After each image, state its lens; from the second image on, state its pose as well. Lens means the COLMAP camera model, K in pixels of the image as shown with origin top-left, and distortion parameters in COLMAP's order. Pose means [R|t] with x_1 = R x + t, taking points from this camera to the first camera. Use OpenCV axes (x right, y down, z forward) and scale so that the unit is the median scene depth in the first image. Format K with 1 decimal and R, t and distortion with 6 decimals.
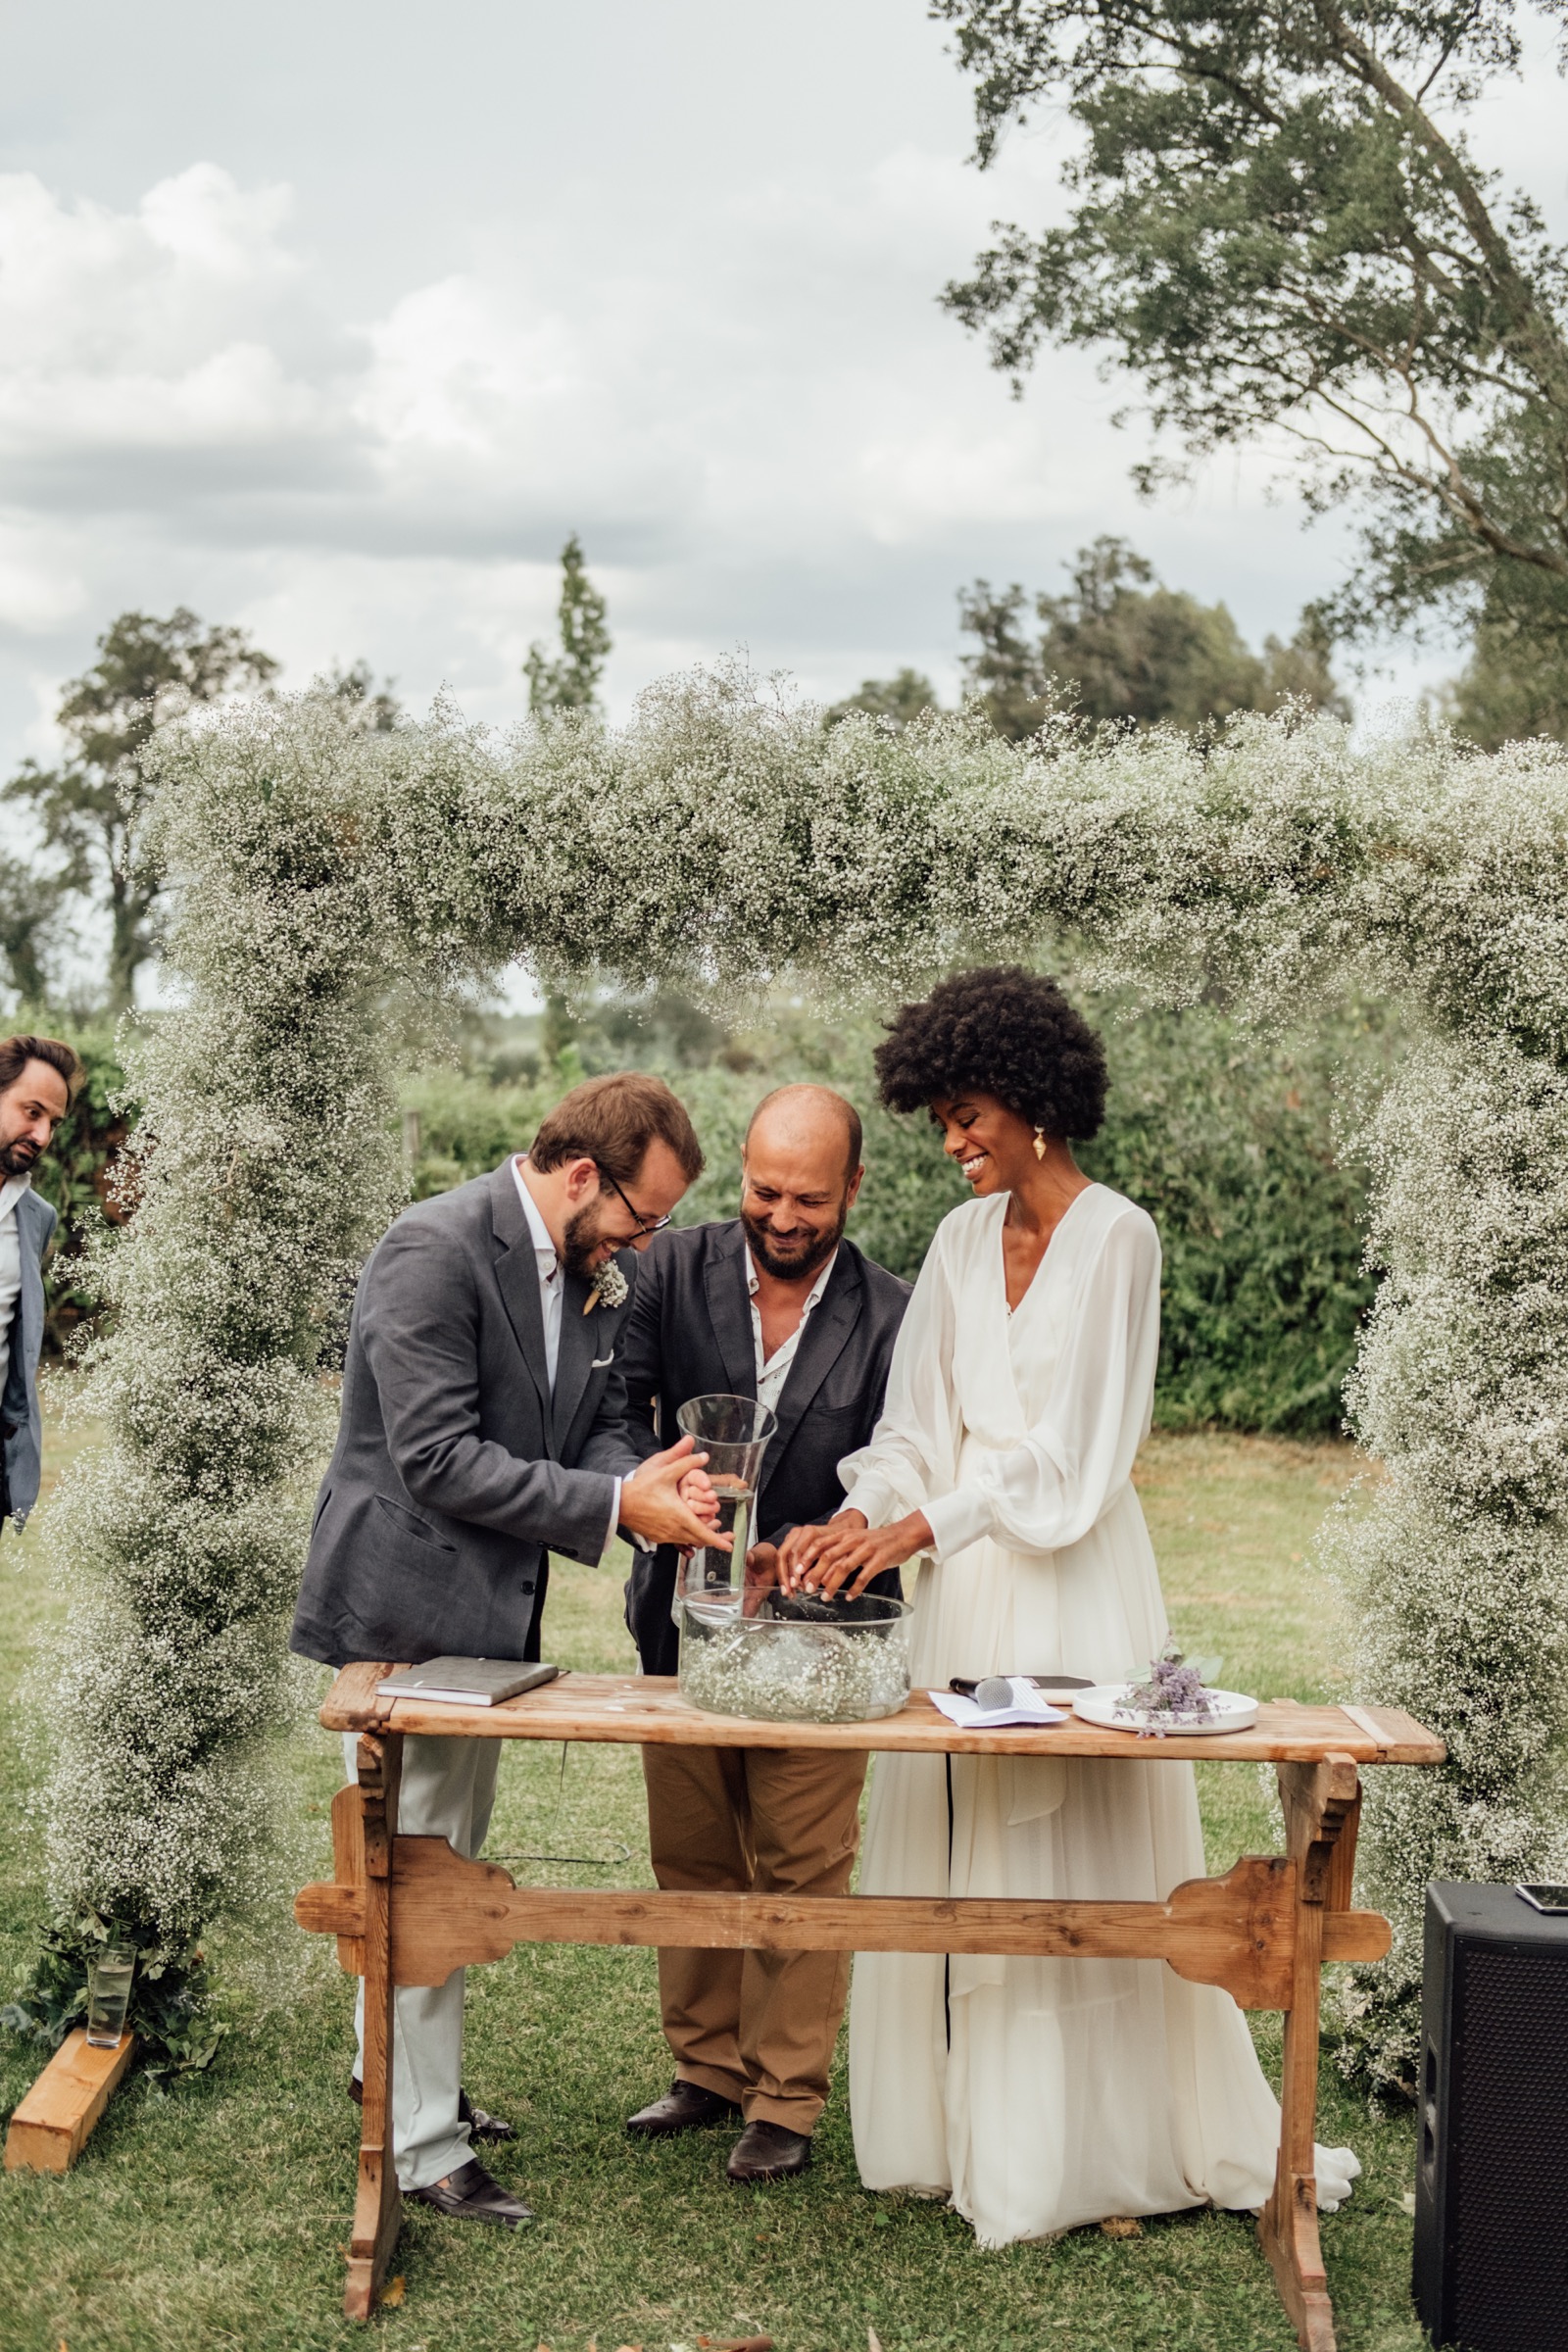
lens RADIAL K [[3839.4, 0, 613.0], [0, 3839.4, 1424.3], [0, 0, 1]] dist [-0.094535, 0.280534]
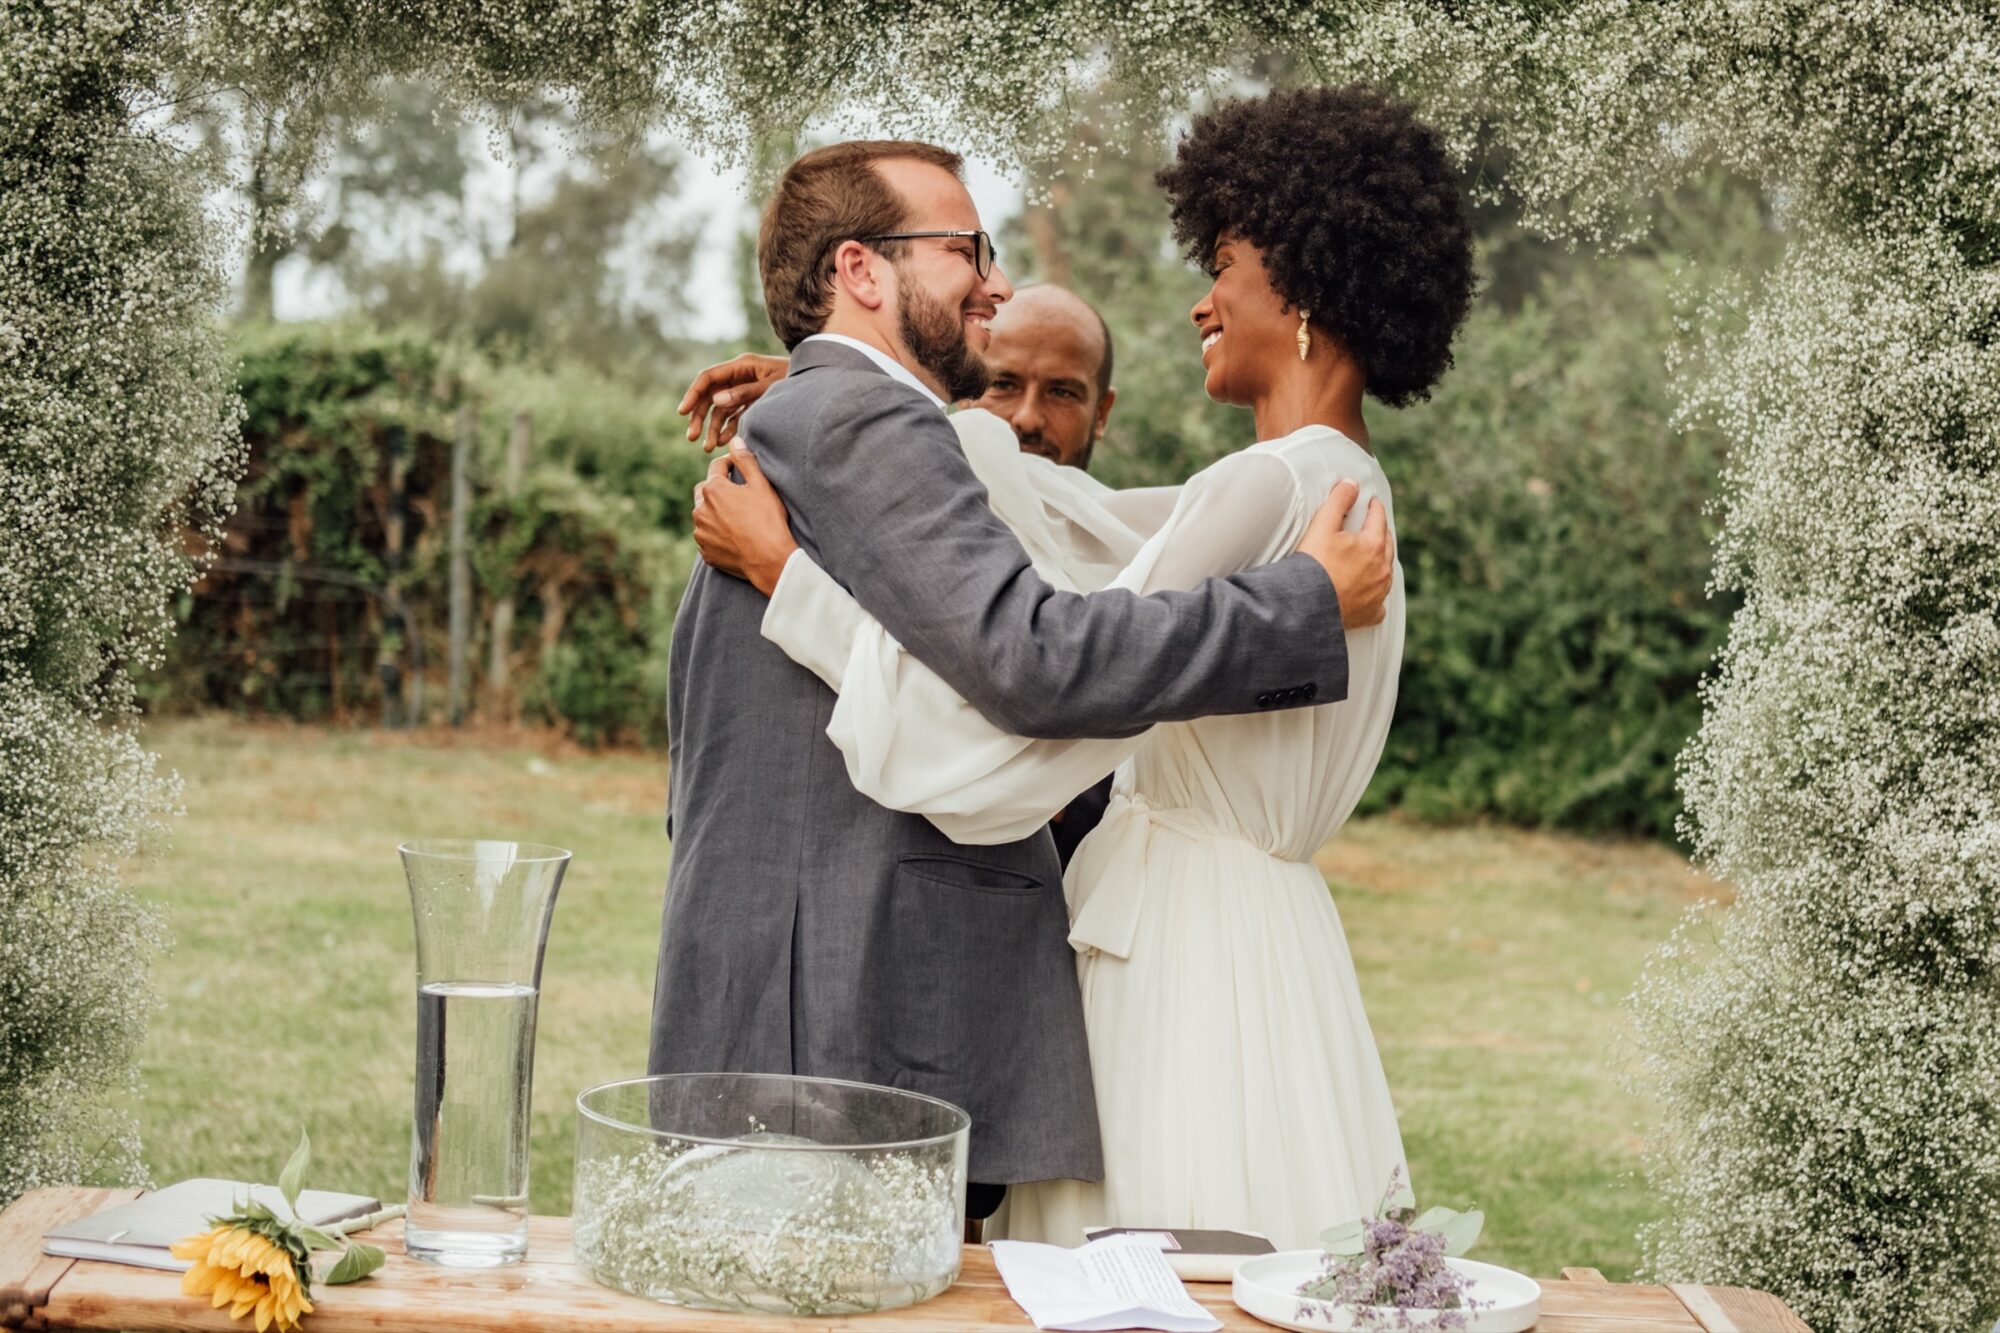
lens RADIAL K [[4192.4, 0, 1146.6], [0, 4192.4, 733.2], [0, 0, 1]] dist [-0.107423, 0.274873]
pose [[0.996980, 0.024198, 0.073789, 0.048581], [-0.022947, 0.999579, -0.017747, -0.000739], [-0.074187, 0.016000, 0.997116, 0.300388]]
